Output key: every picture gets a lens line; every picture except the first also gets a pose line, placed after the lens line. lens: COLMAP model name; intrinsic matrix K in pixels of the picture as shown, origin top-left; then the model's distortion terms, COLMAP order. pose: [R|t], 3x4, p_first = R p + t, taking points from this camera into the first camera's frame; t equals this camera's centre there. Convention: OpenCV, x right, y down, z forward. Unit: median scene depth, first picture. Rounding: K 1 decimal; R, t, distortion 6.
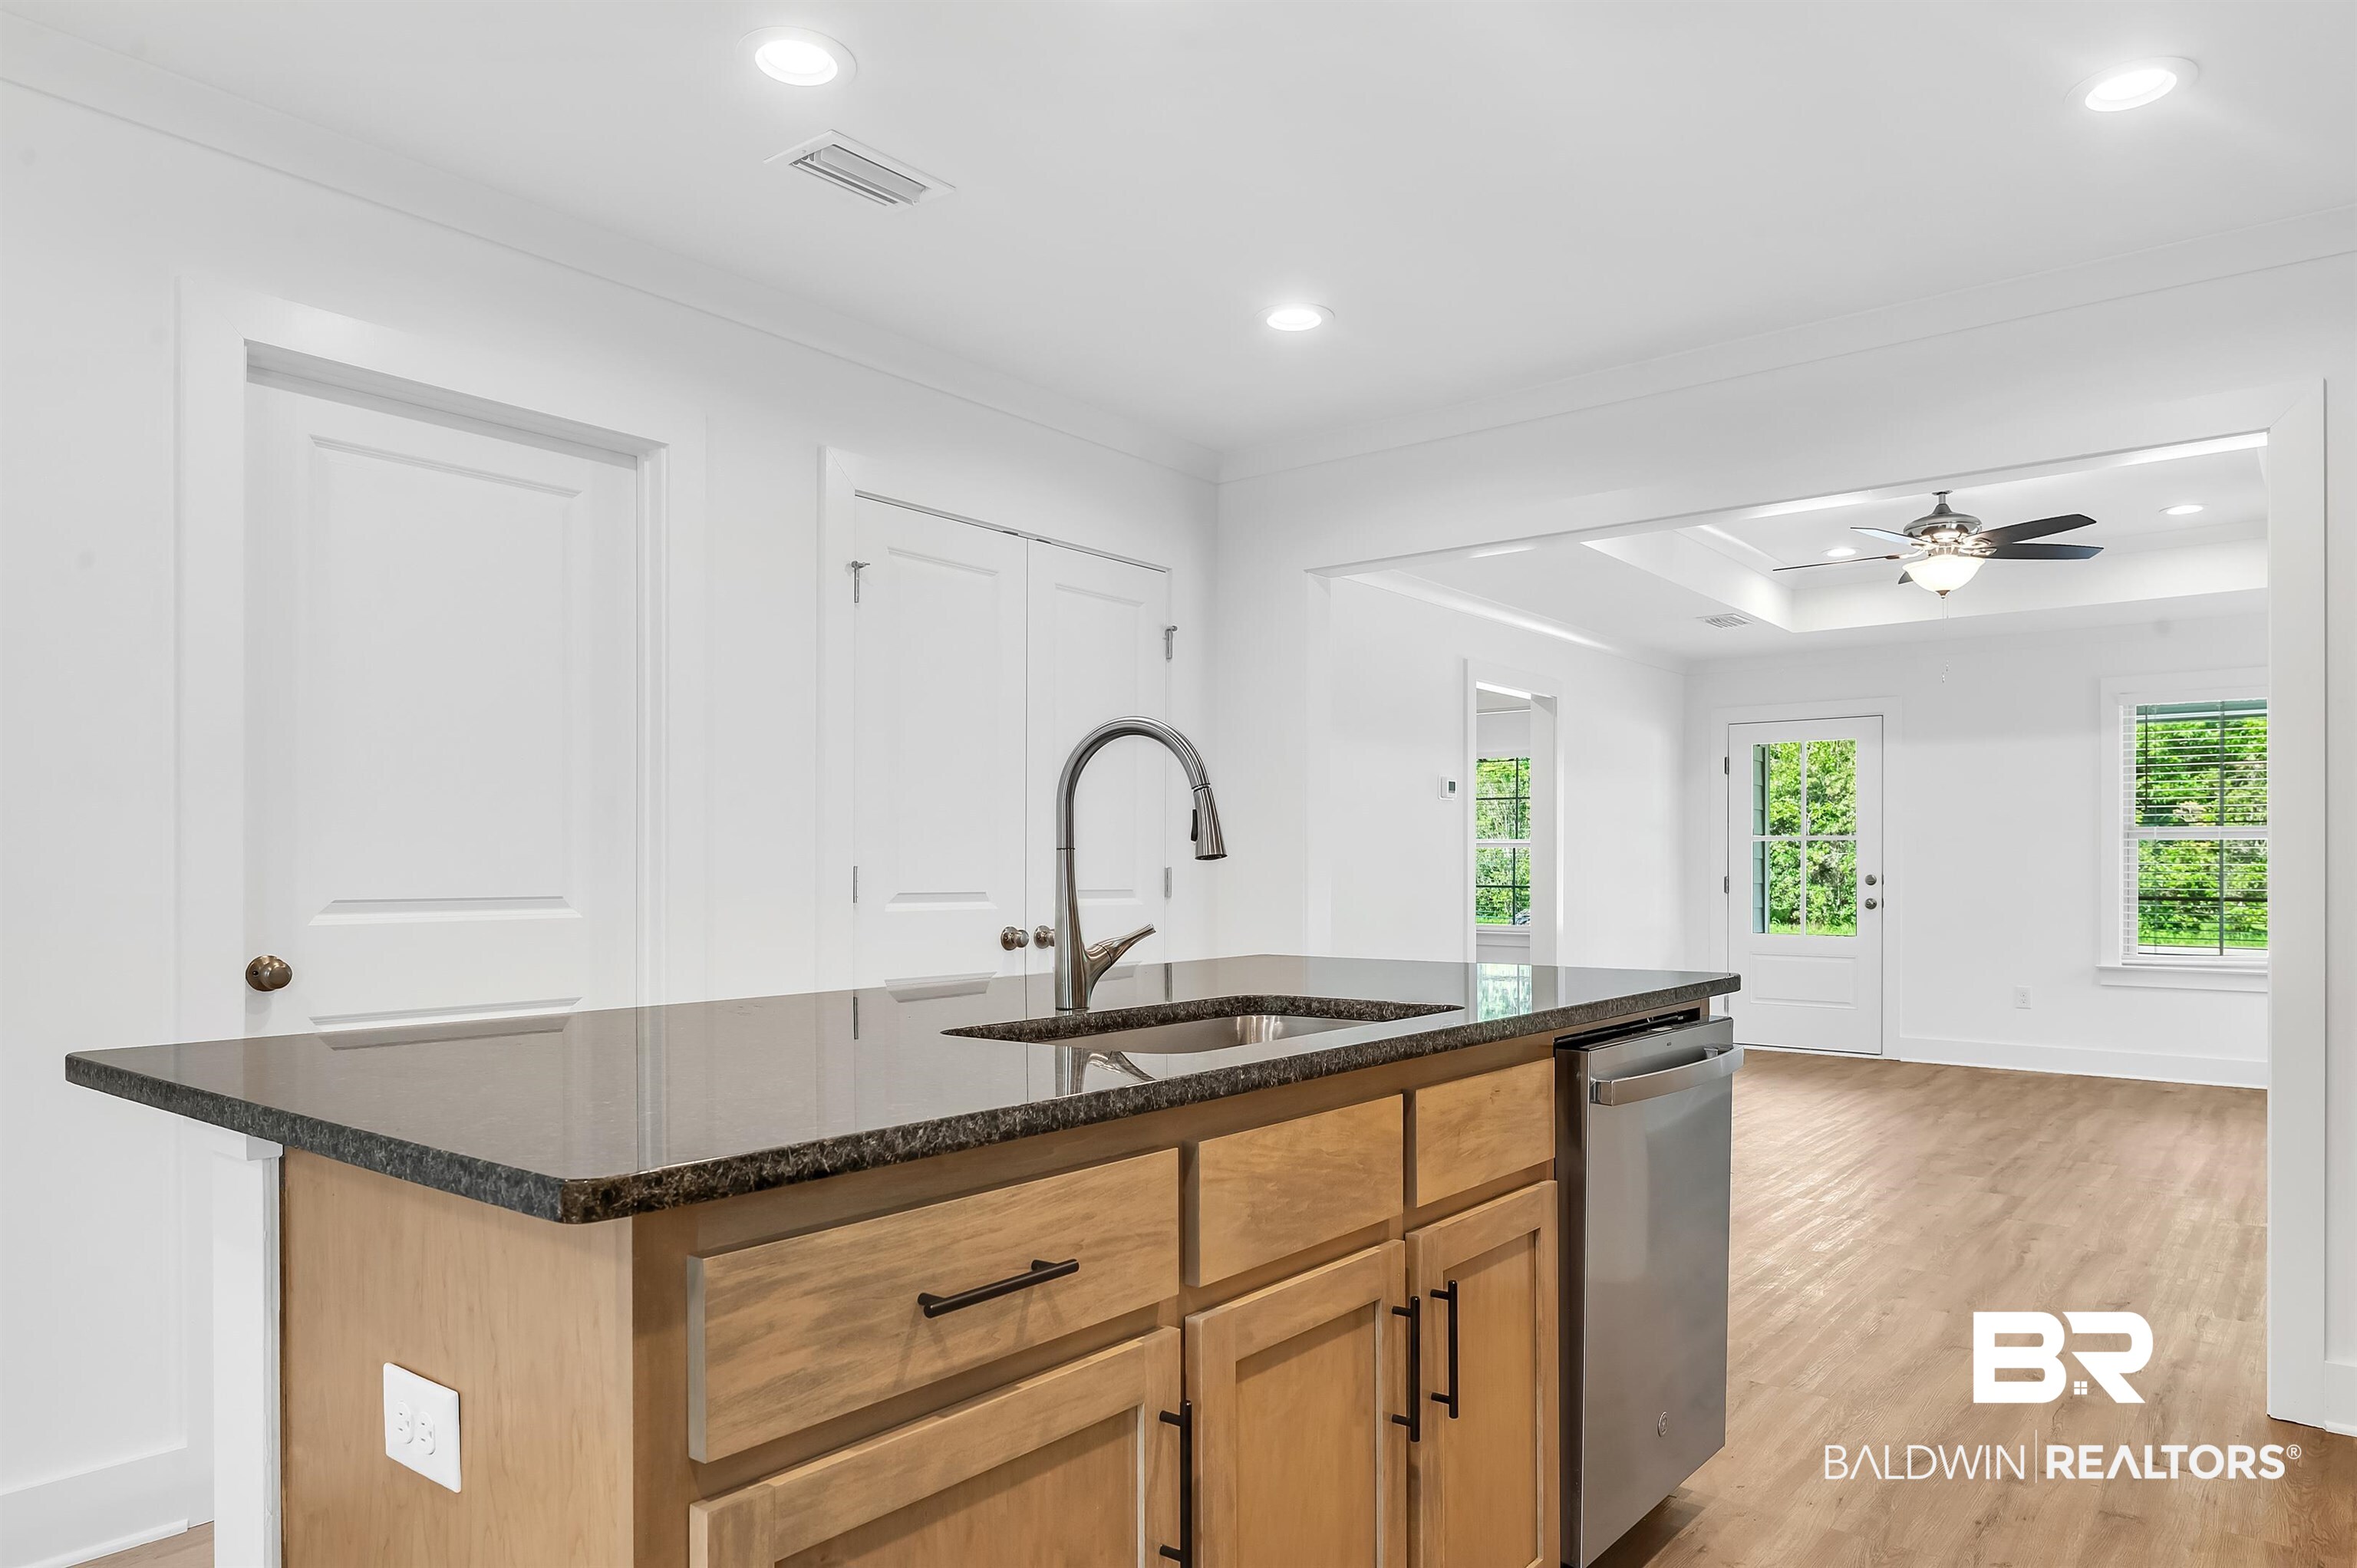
lens RADIAL K [[1471.1, 0, 1204.3], [0, 1471.1, 862.2], [0, 0, 1]] dist [-0.002353, -0.000554]
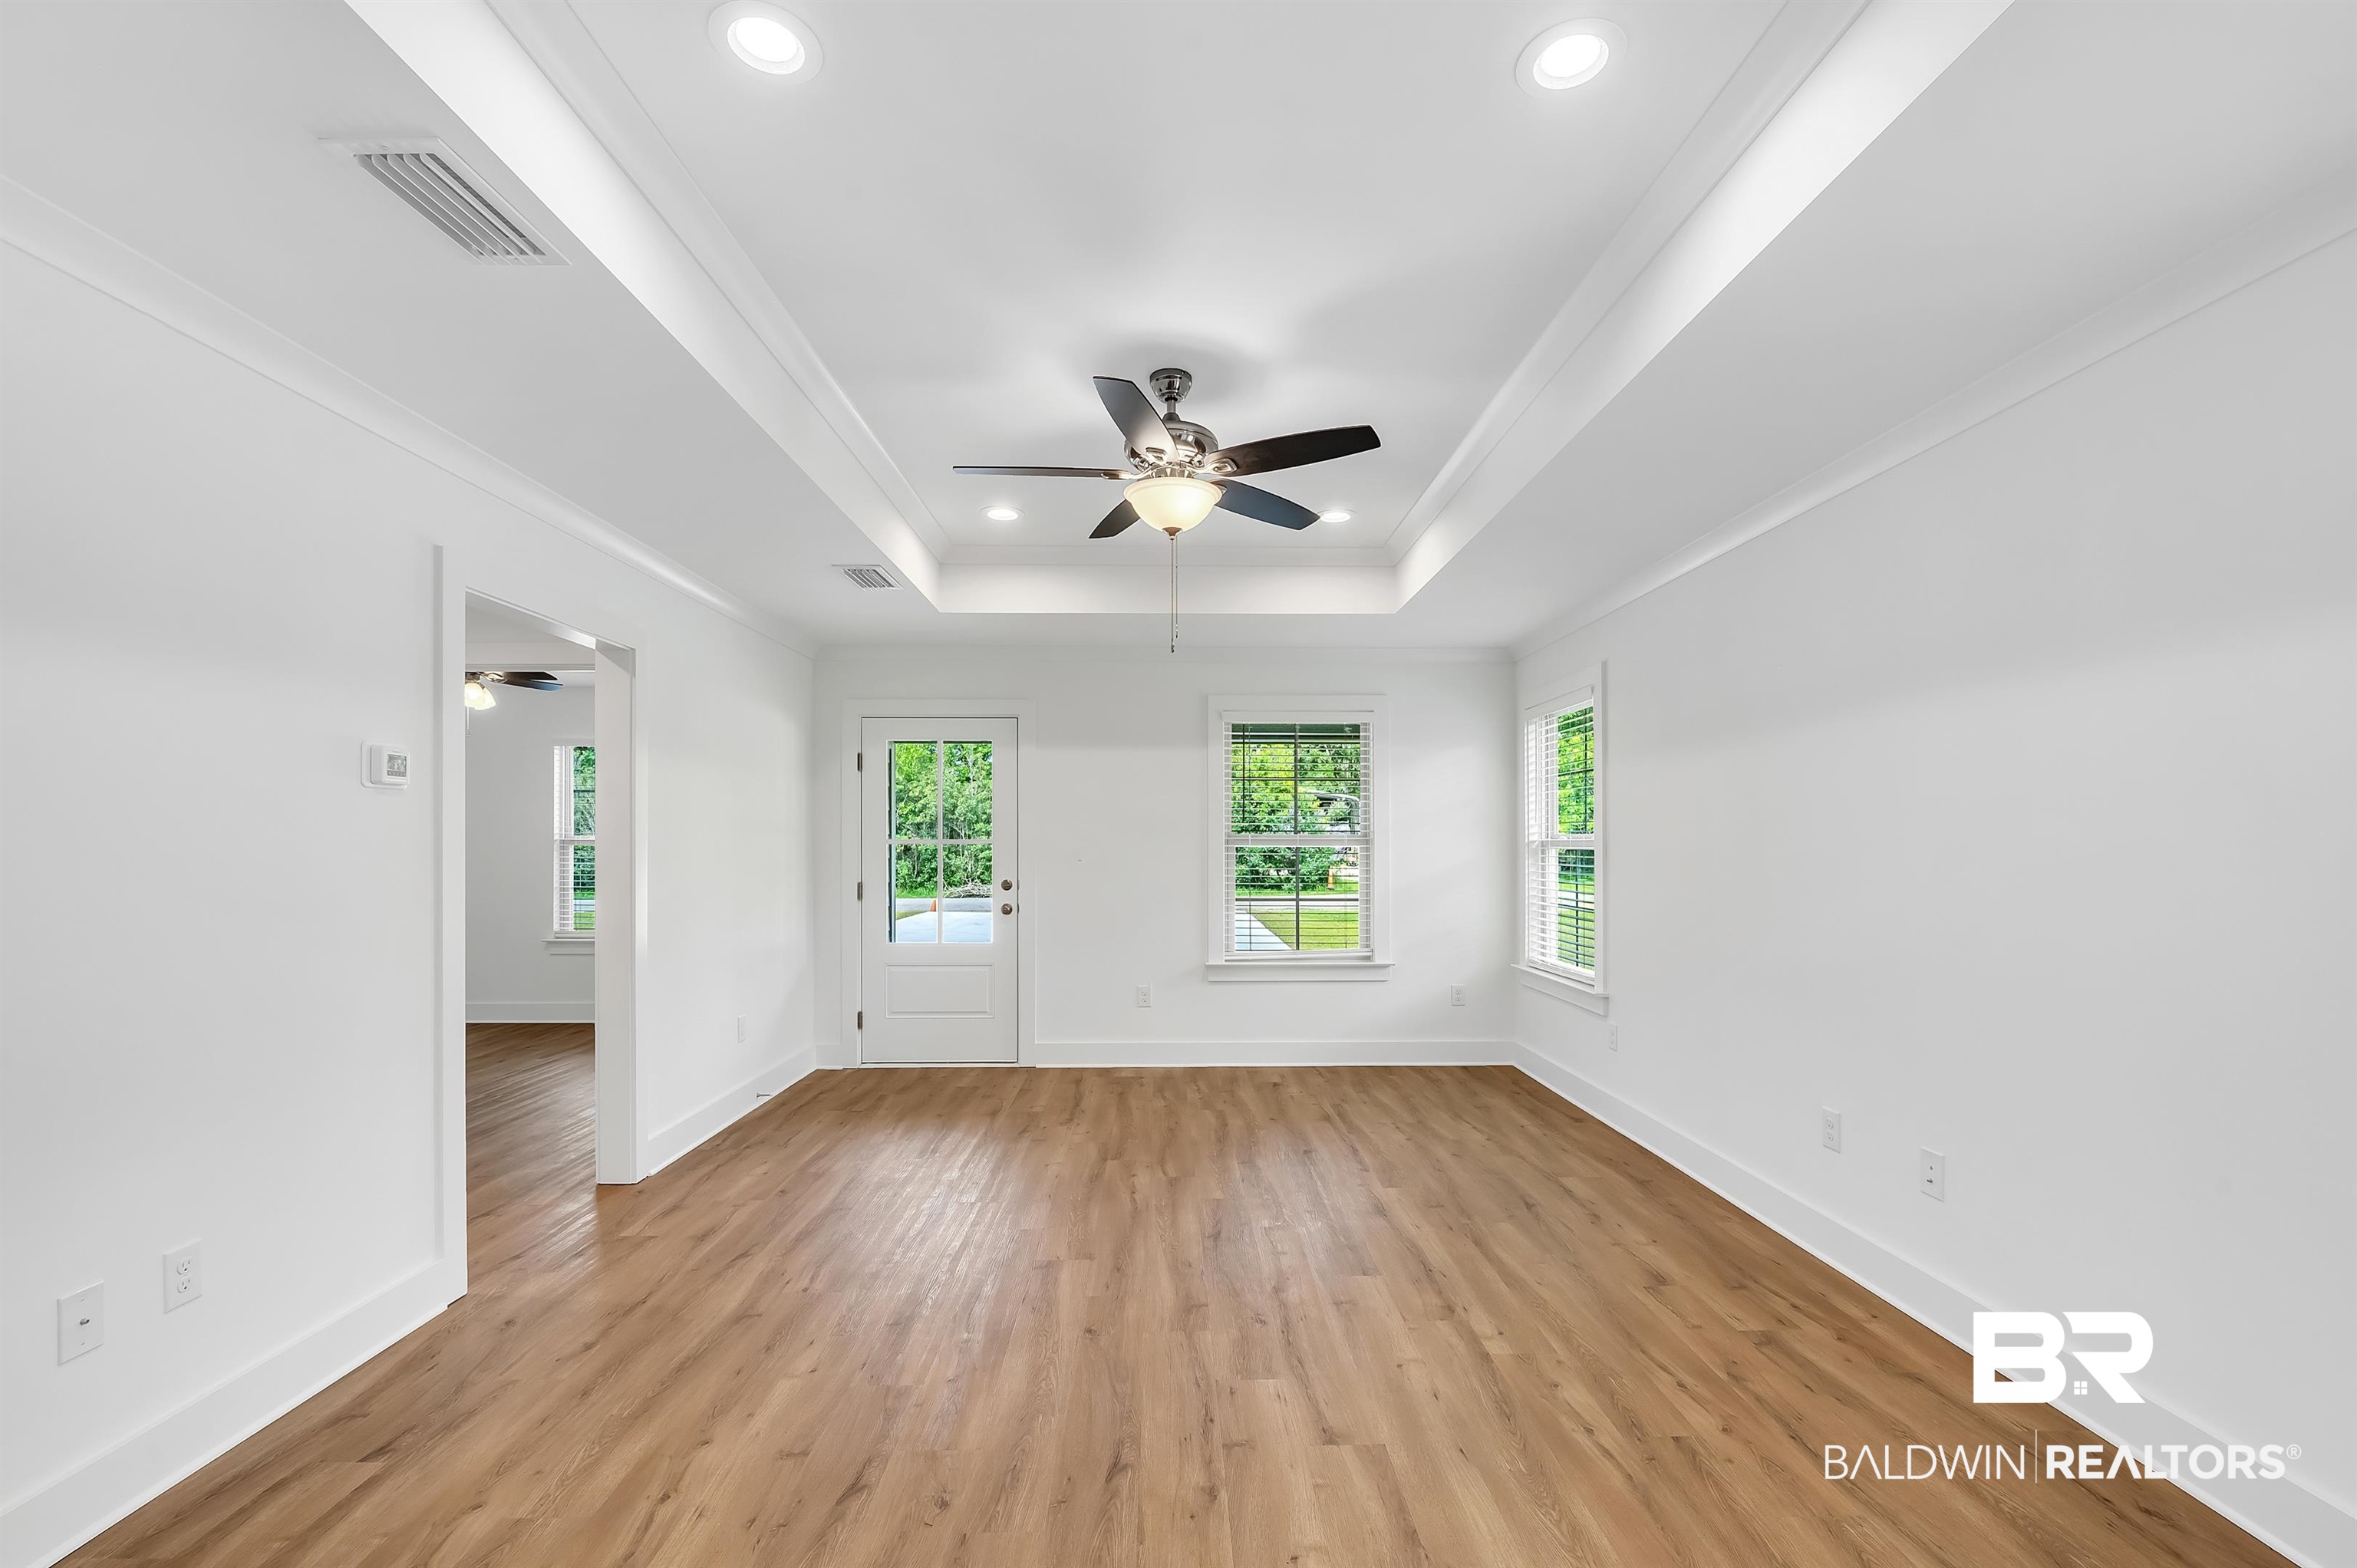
lens RADIAL K [[981.8, 0, 1180.2], [0, 981.8, 846.9], [0, 0, 1]] dist [-0.002612, -0.000046]
pose [[0.776381, -0.004178, 0.630250, 0.143518], [-0.000674, 0.999972, 0.007458, -0.020195], [-0.630263, -0.006215, 0.776357, 0.462234]]
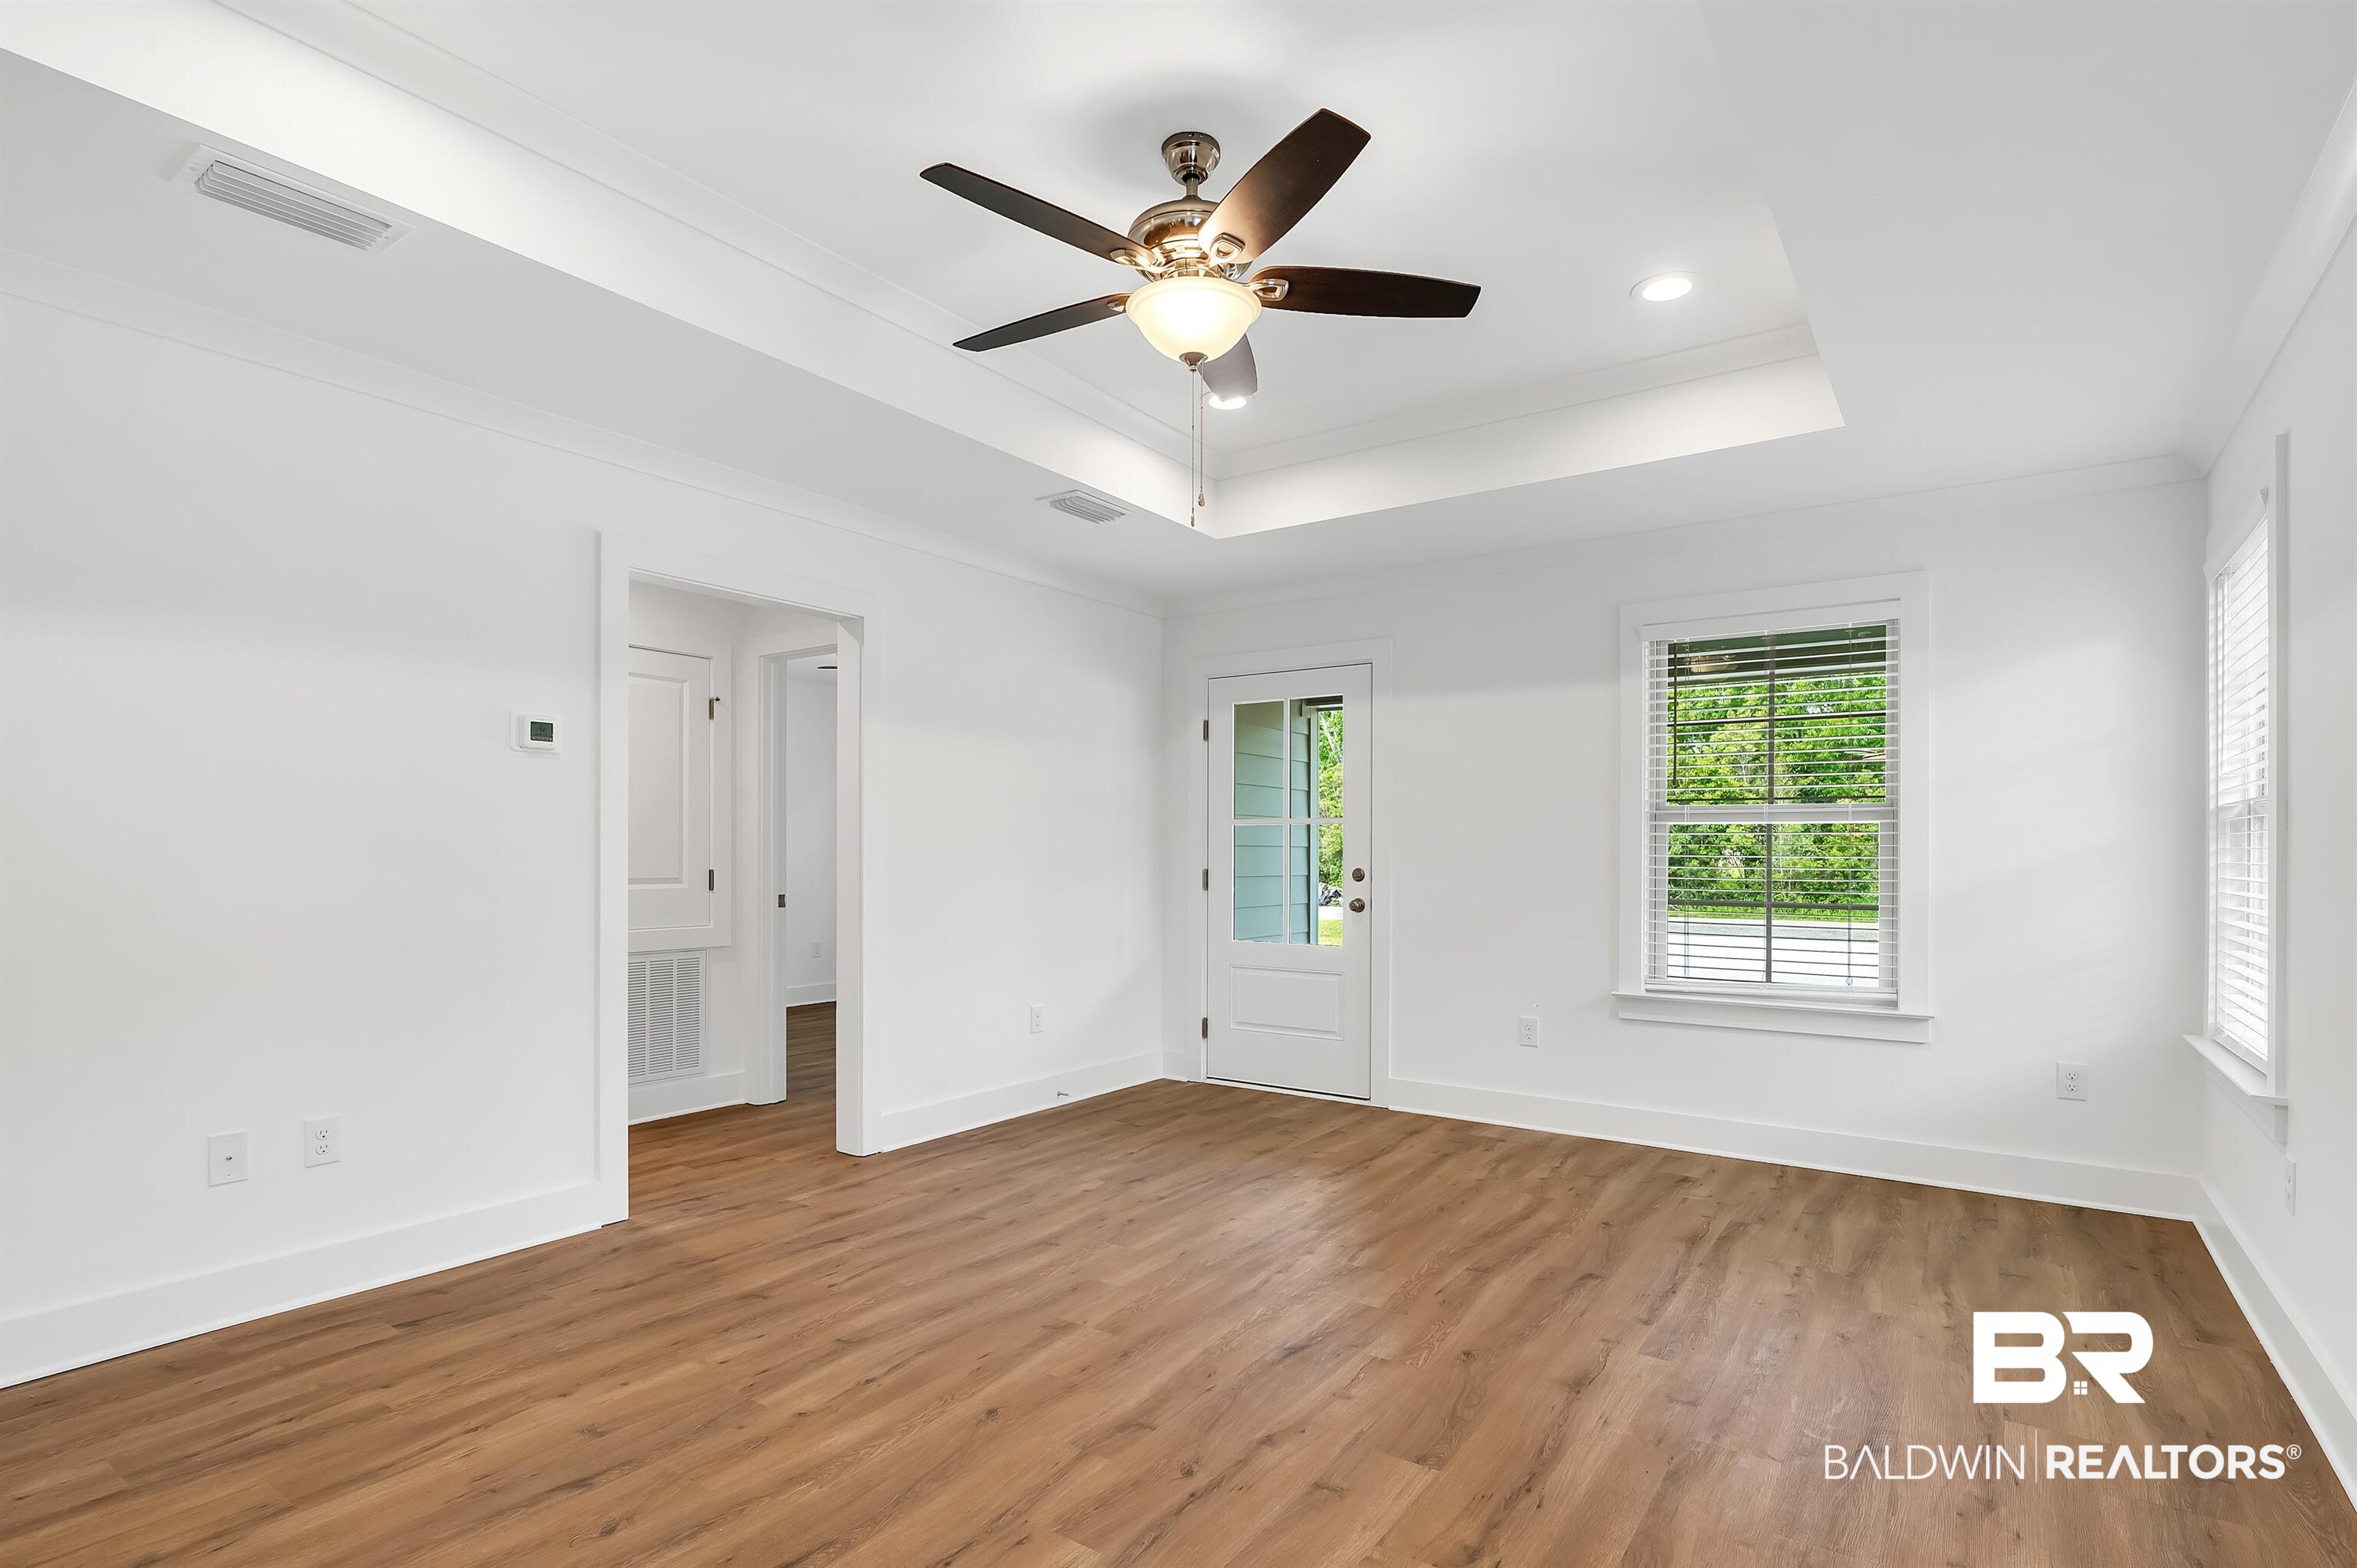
lens RADIAL K [[1159.0, 0, 1185.1], [0, 1159.0, 852.5], [0, 0, 1]] dist [-0.002154, -0.000735]
pose [[0.998355, 0.002376, 0.057286, 0.361002], [-0.002673, 0.999983, 0.005114, -0.002866], [-0.057273, -0.005258, 0.998345, 0.432036]]
